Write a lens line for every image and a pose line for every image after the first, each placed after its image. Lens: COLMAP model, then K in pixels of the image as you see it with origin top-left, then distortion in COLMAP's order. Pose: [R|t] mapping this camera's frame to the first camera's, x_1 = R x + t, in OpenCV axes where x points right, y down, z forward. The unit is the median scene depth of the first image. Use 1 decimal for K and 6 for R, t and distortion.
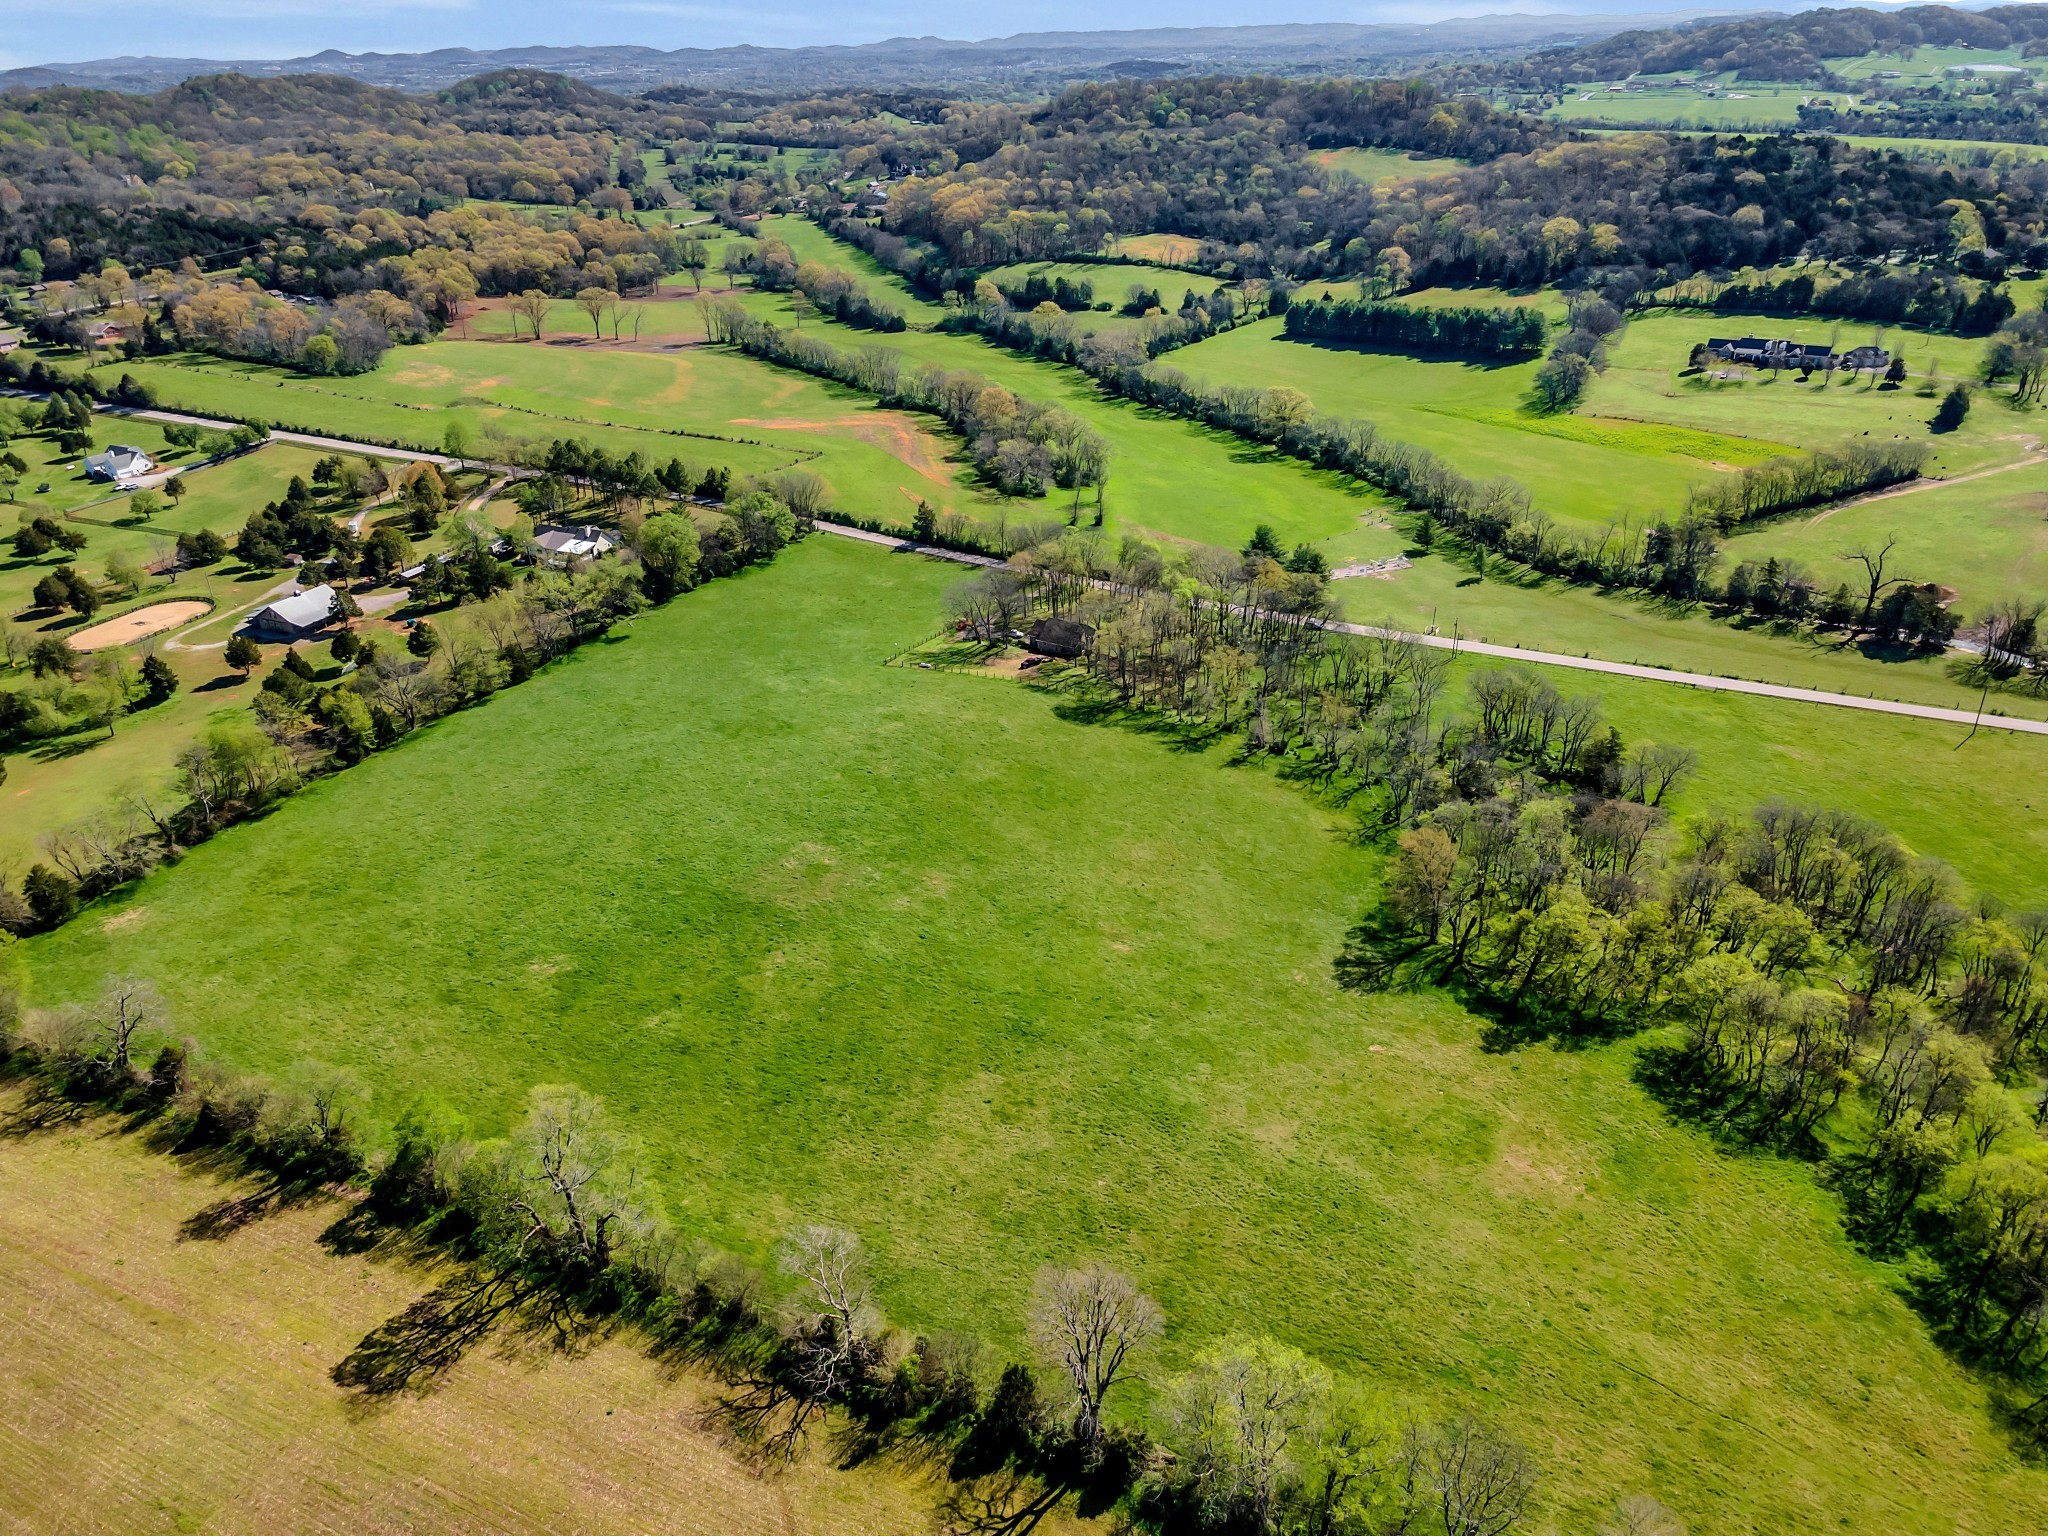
lens RADIAL K [[1567.4, 0, 1024.0], [0, 1567.4, 768.0], [0, 0, 1]] dist [0.002465, 0.072445]
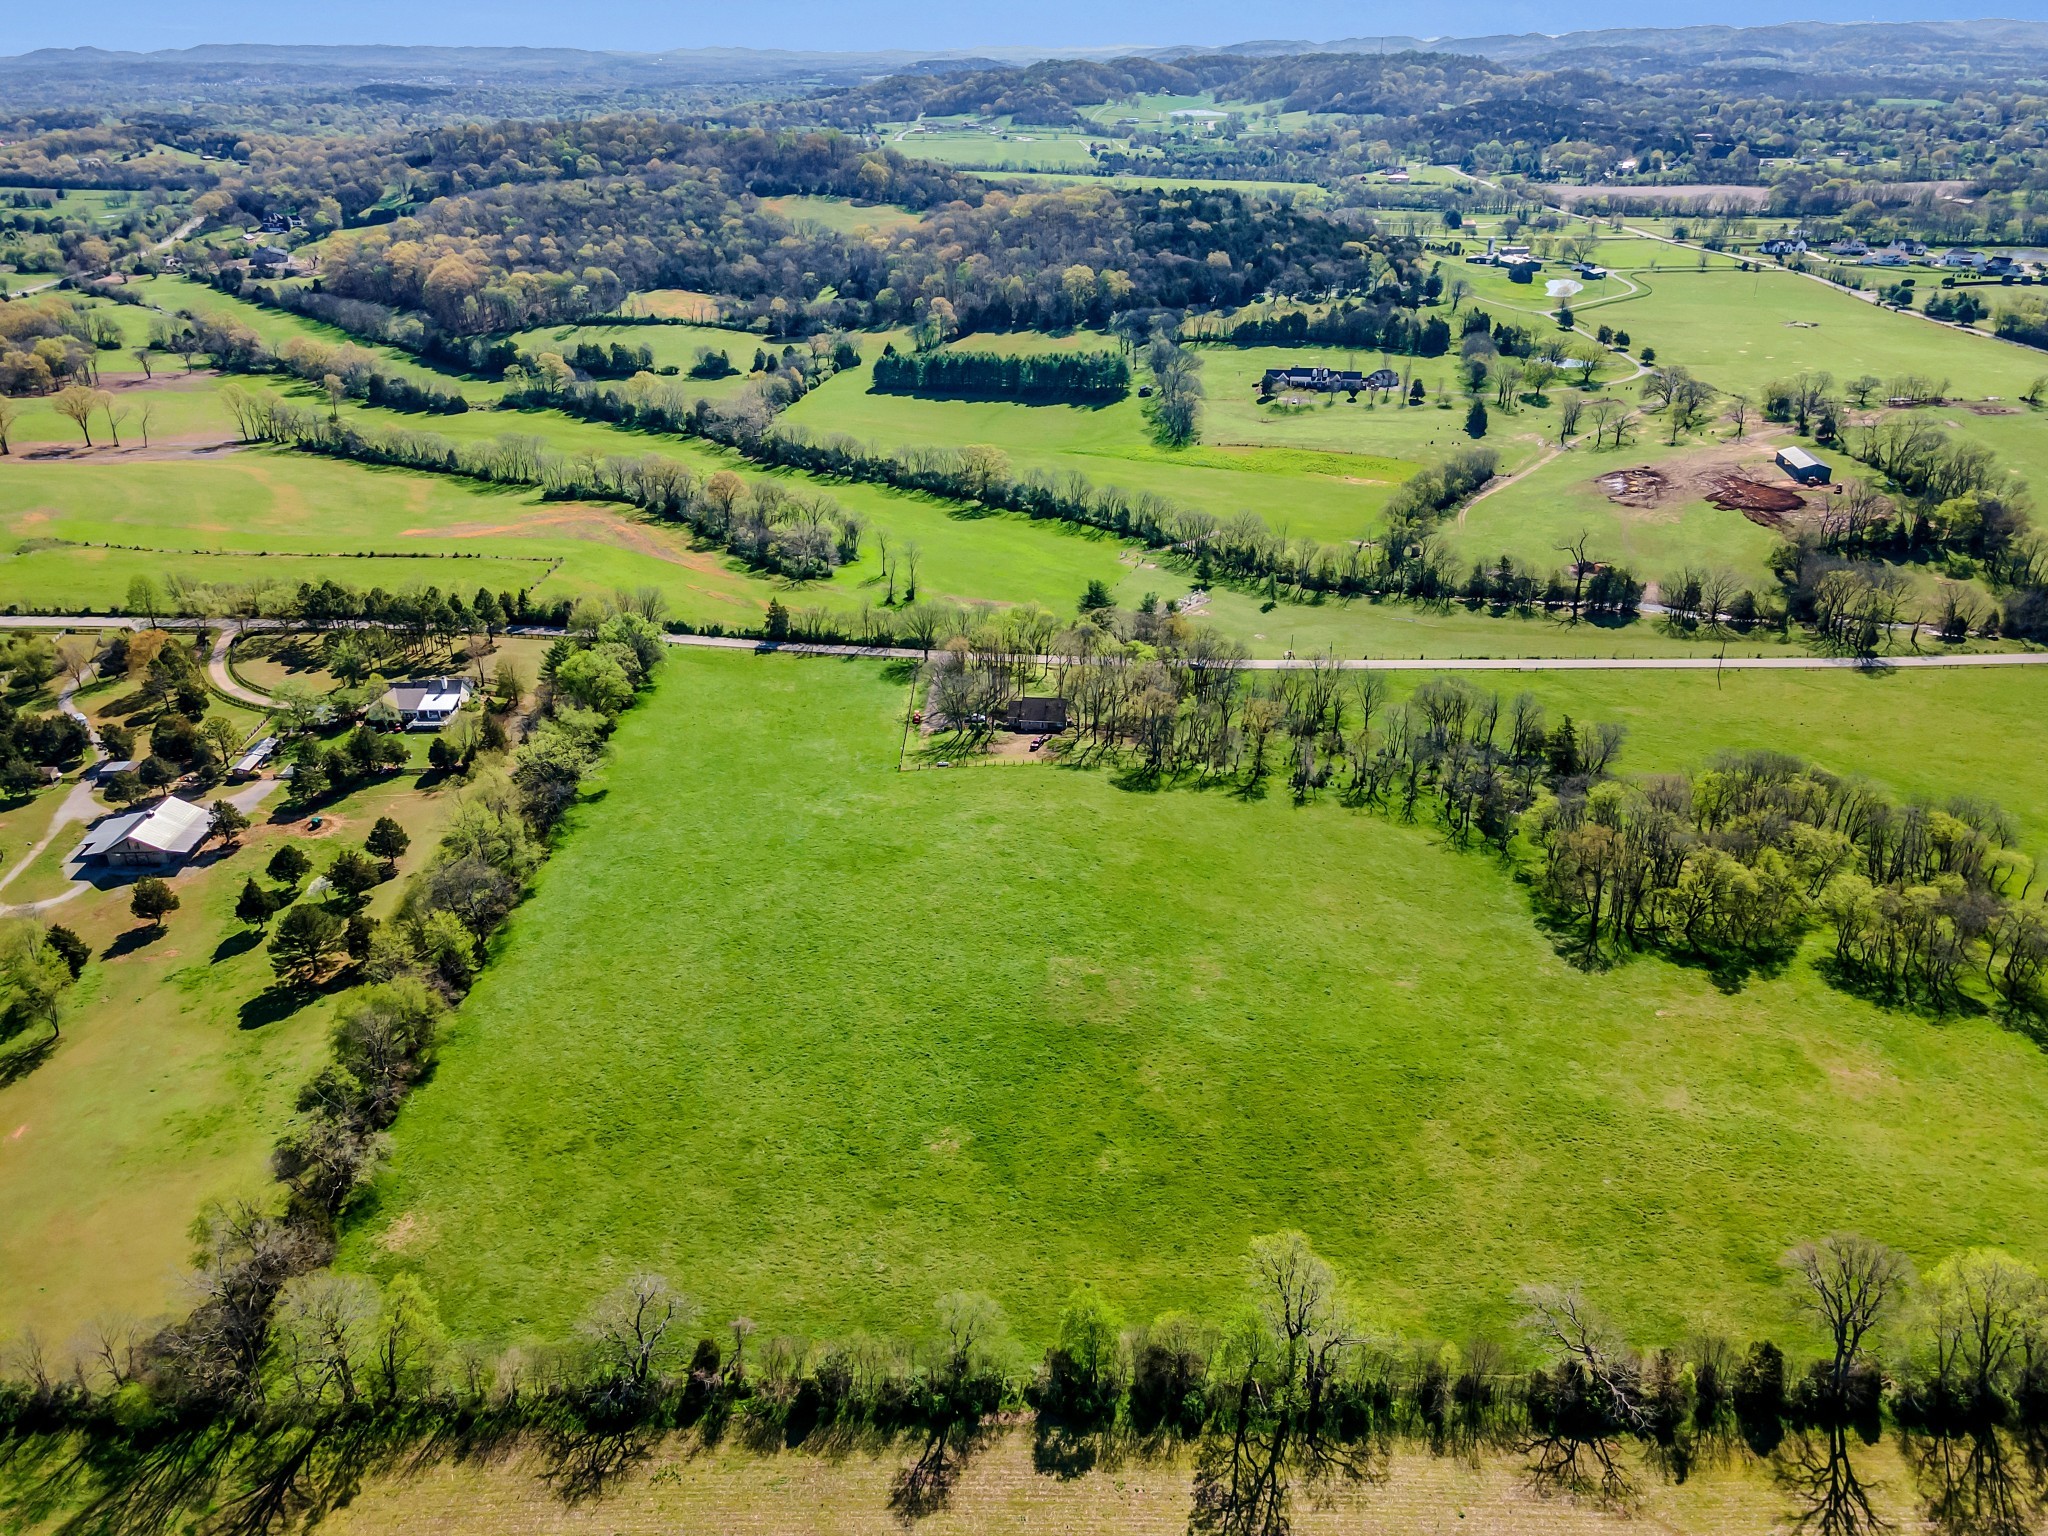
lens RADIAL K [[1567.4, 0, 1024.0], [0, 1567.4, 768.0], [0, 0, 1]] dist [0.002465, 0.072445]
pose [[0.886045, -0.177018, 0.428473, -0.252493], [0.181283, 0.982936, 0.031209, -0.048052], [-0.426686, 0.050022, 0.903016, 0.041420]]
